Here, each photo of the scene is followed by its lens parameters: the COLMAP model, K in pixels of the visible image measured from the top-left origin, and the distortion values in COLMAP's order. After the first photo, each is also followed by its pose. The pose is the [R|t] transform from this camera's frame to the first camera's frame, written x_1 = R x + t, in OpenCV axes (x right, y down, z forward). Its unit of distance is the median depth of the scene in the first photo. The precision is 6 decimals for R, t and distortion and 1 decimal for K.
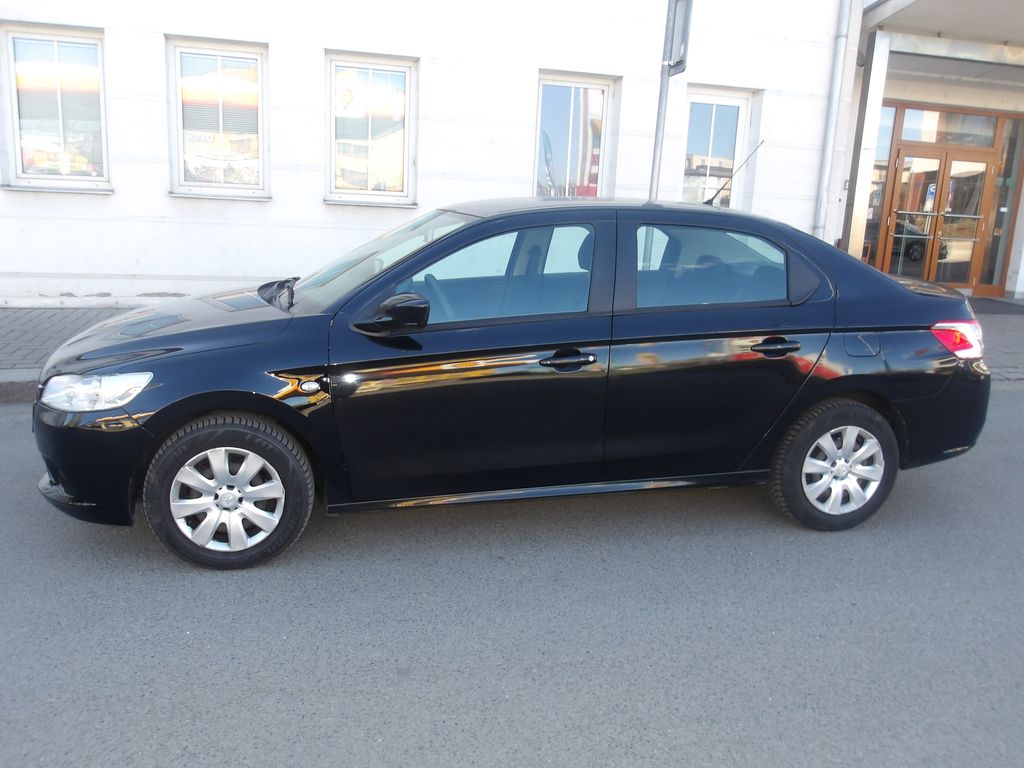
lens RADIAL K [[807.1, 0, 512.0], [0, 807.1, 384.0], [0, 0, 1]] dist [-0.014426, 0.006021]
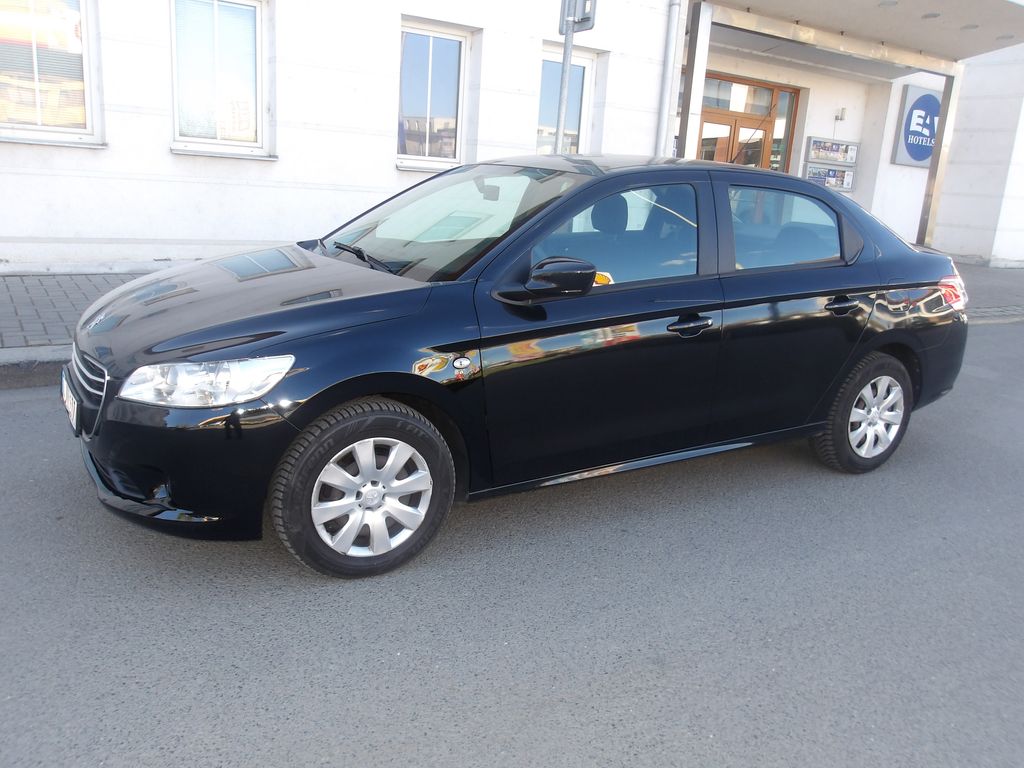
lens RADIAL K [[807.1, 0, 512.0], [0, 807.1, 384.0], [0, 0, 1]] dist [-0.014426, 0.006021]
pose [[0.957469, -0.053604, 0.283513, -0.410015], [0.039074, 0.997628, 0.056662, -0.020291], [-0.285878, -0.043175, 0.957293, 0.117133]]
